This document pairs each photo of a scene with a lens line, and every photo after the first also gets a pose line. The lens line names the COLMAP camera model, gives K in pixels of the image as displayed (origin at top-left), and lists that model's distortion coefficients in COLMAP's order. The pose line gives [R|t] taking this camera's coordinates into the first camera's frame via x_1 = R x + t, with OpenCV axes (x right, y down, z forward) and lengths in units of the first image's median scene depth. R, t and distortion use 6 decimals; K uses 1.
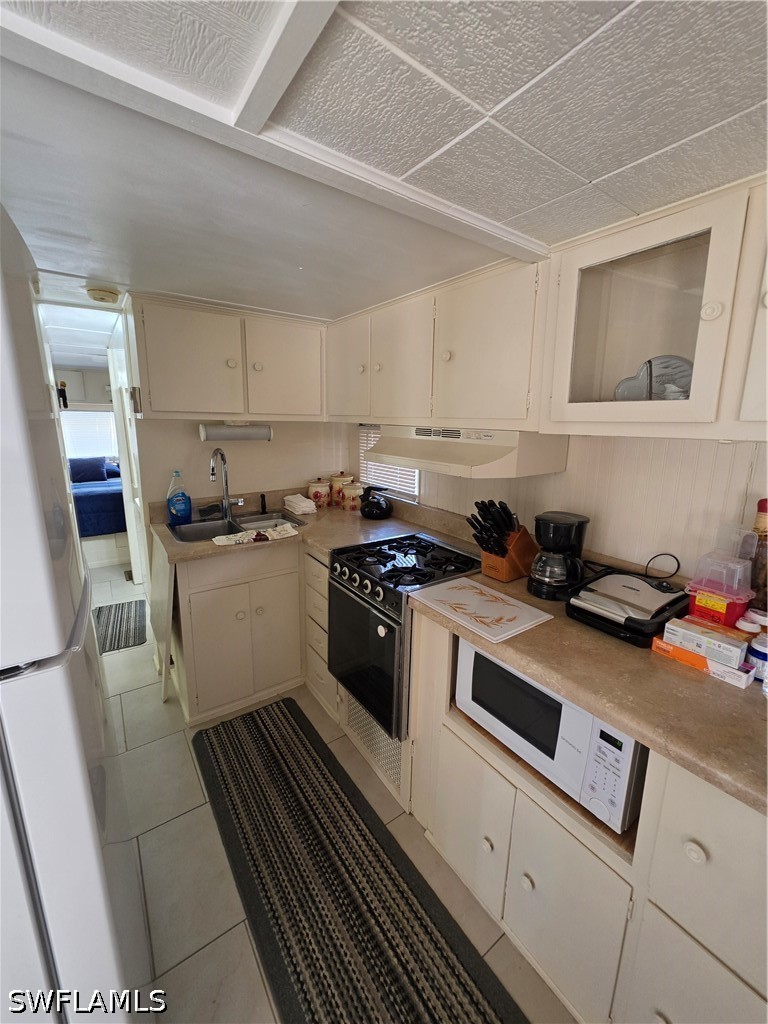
lens RADIAL K [[411.9, 0, 382.5], [0, 411.9, 508.6], [0, 0, 1]] dist [-0.004857, 0.000929]
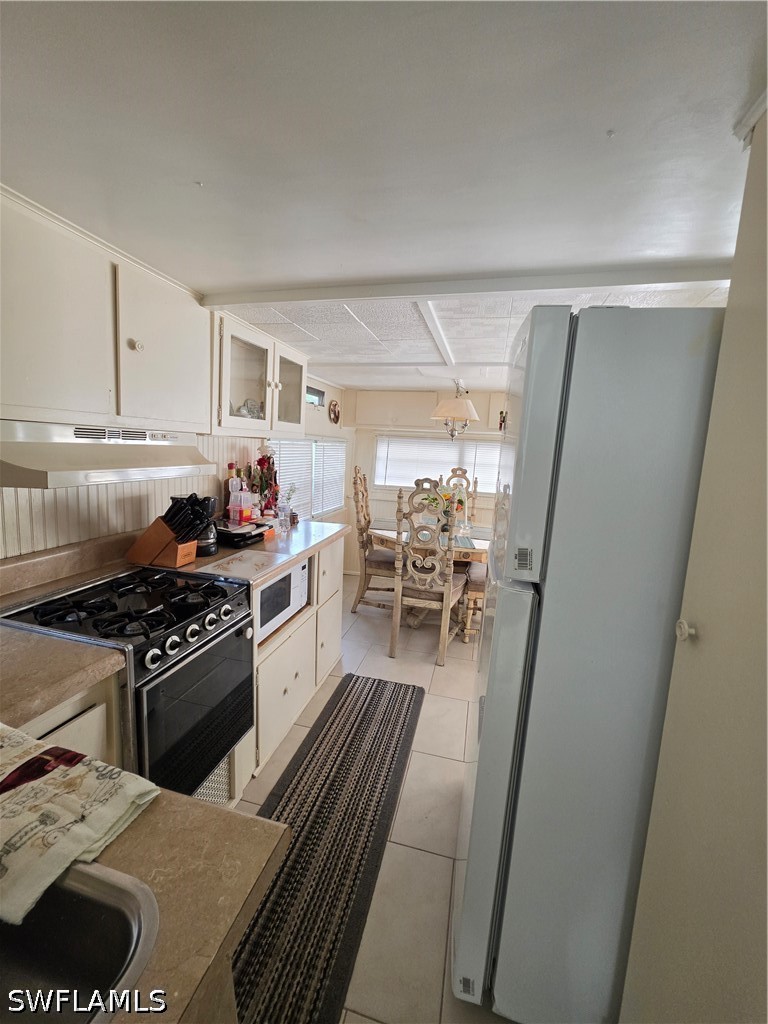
lens RADIAL K [[411.9, 0, 384.1], [0, 411.9, 505.7], [0, 0, 1]] dist [-0.004857, 0.000929]
pose [[-0.650280, -0.167294, 0.741046, -0.839248], [0.085313, 0.953201, 0.290052, -0.248612], [-0.754889, 0.251836, -0.605575, 1.177222]]
